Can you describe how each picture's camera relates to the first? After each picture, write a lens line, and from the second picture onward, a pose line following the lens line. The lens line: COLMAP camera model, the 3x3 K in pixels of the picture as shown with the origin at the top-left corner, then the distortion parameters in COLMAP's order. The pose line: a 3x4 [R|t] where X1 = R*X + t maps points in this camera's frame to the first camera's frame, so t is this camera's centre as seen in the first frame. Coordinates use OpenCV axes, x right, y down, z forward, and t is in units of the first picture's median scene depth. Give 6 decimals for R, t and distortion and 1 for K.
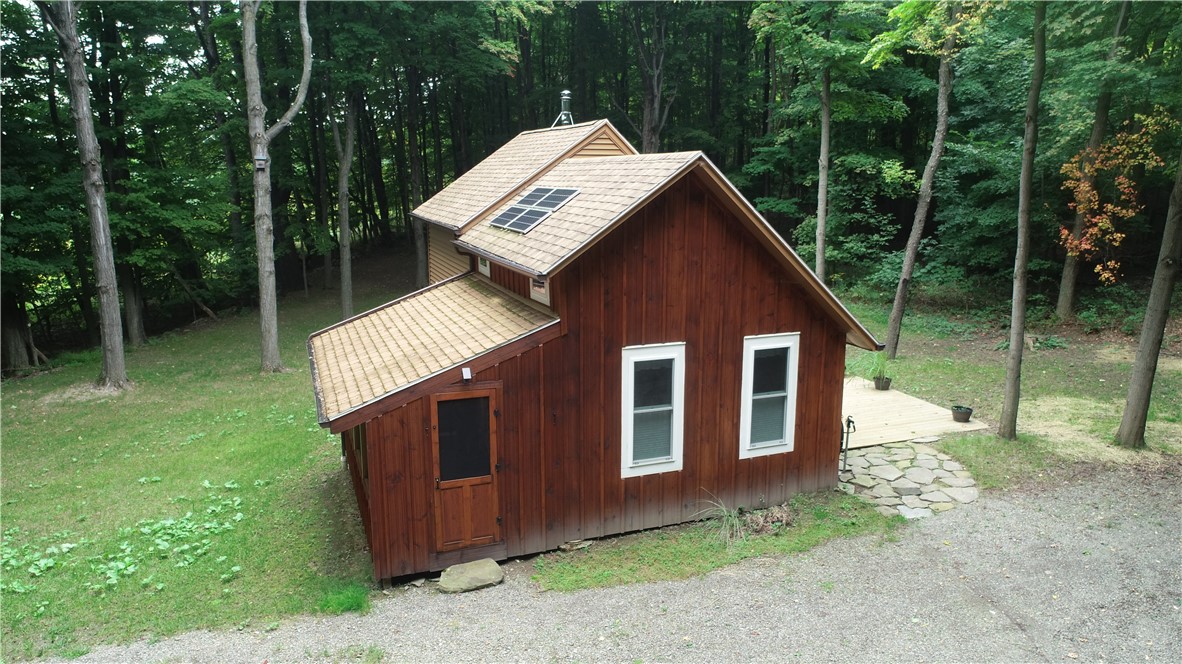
lens RADIAL K [[783.5, 0, 591.2], [0, 783.5, 334.2], [0, 0, 1]] dist [-0.008231, -0.000440]
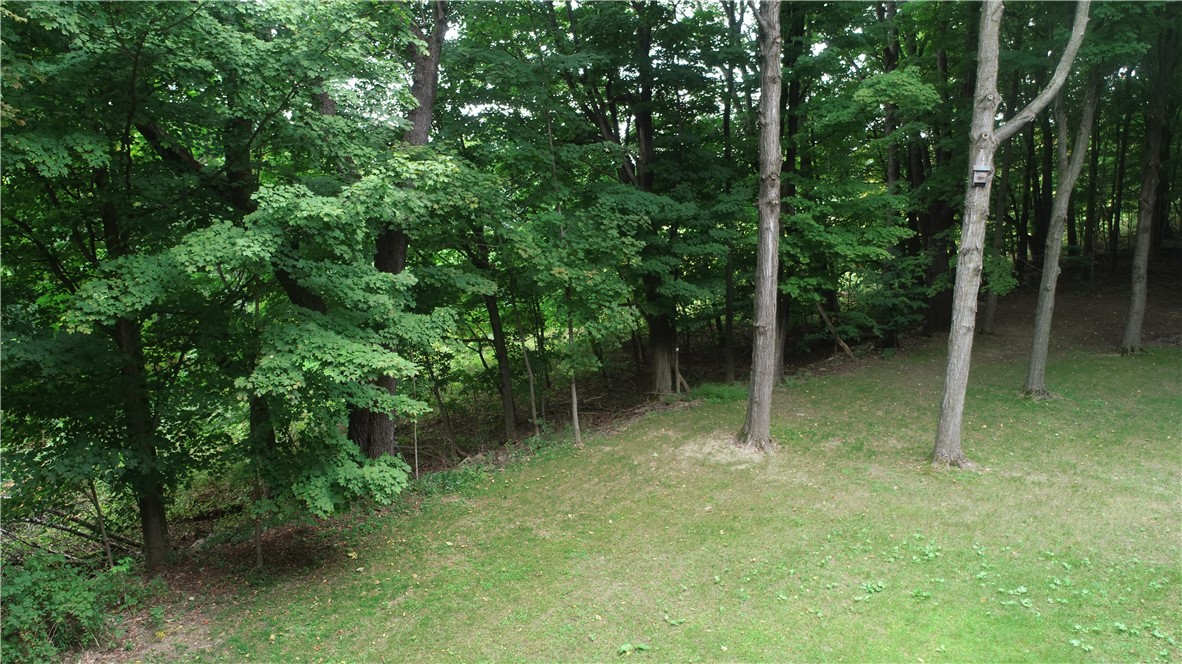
lens RADIAL K [[783.5, 0, 591.2], [0, 783.5, 334.2], [0, 0, 1]] dist [-0.008231, -0.000440]
pose [[0.747262, 0.120380, -0.653535, -0.205444], [-0.131476, 0.990797, 0.032171, -0.052938], [0.651394, 0.061884, 0.756212, 0.243006]]
